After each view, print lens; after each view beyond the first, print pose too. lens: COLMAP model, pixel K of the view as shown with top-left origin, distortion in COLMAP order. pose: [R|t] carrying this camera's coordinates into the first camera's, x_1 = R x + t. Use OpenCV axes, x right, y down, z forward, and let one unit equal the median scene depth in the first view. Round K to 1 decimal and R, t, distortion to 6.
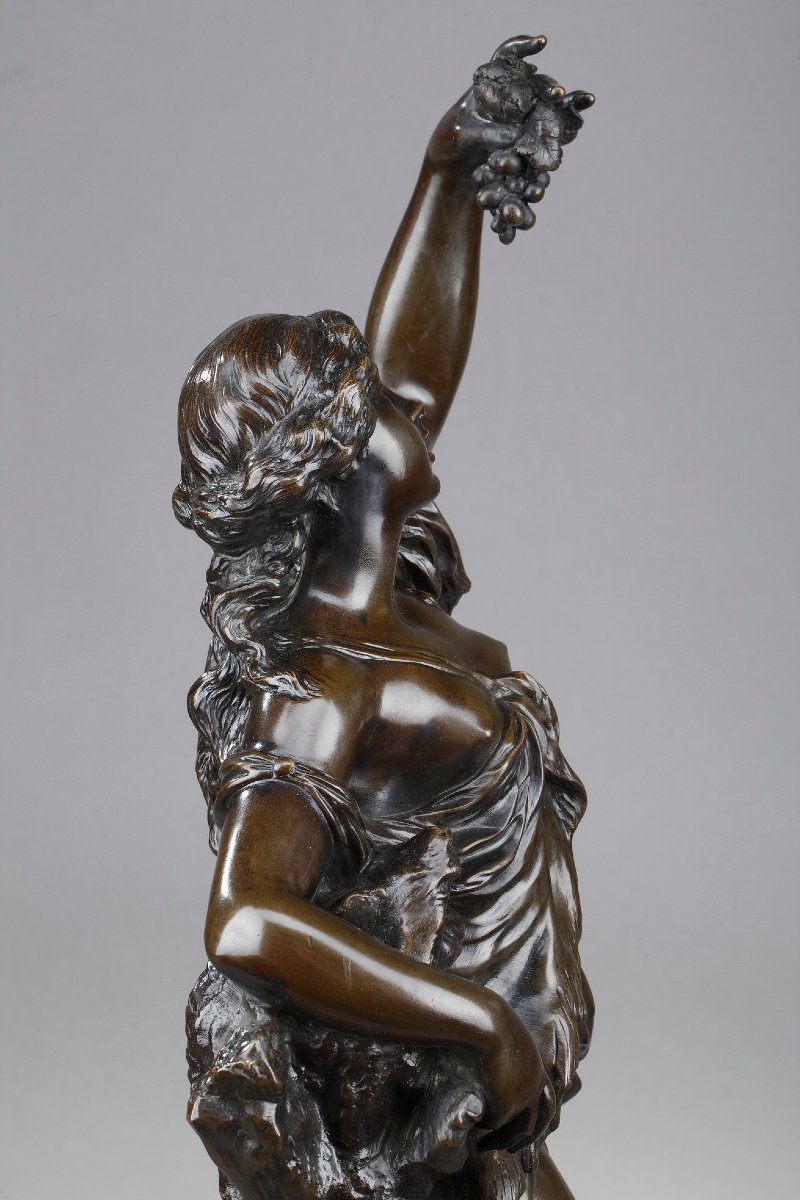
lens RADIAL K [[3570.7, 0, 400.9], [0, 3570.7, 599.0], [0, 0, 1]] dist [-0.097428, 0.000000]
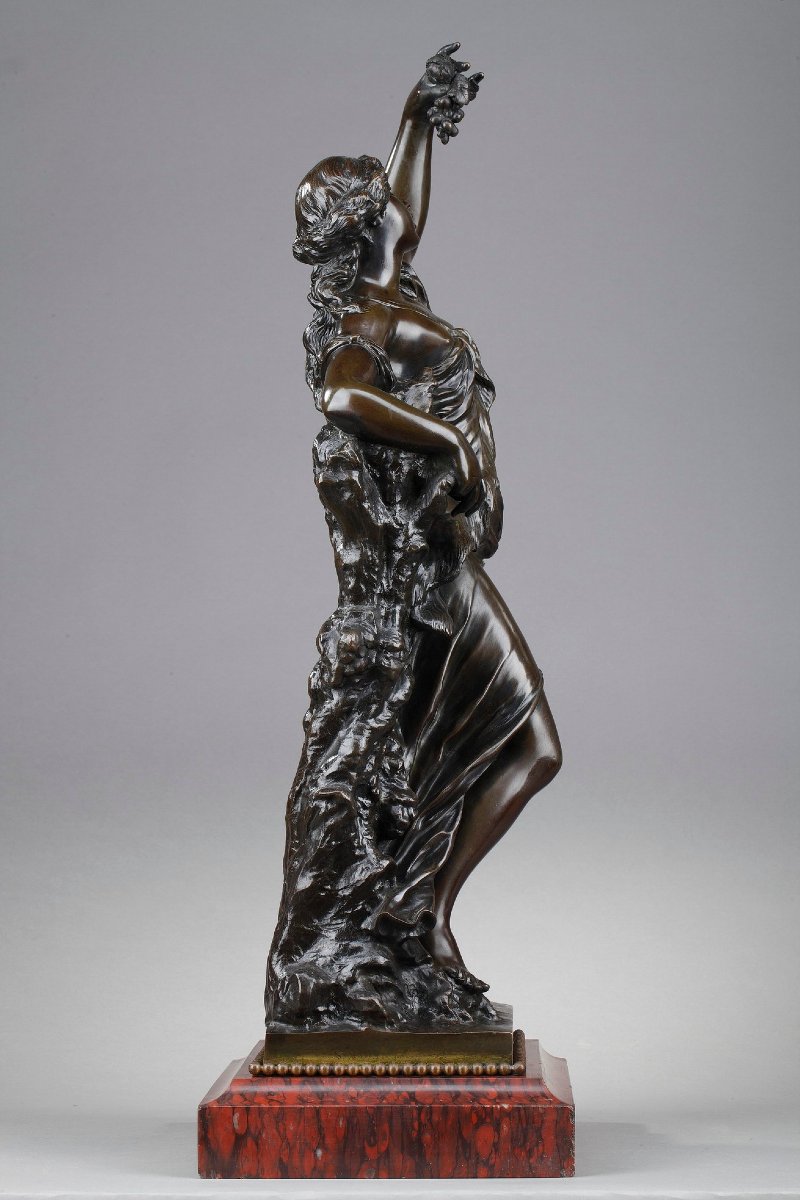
lens RADIAL K [[3570.7, 0, 398.7], [0, 3570.7, 596.7], [0, 0, 1]] dist [-0.097428, 0.000000]
pose [[0.998705, -0.030047, 0.041059, -0.095362], [0.038476, 0.974045, -0.223062, 0.652825], [-0.033291, 0.224353, 0.973939, -1.016079]]
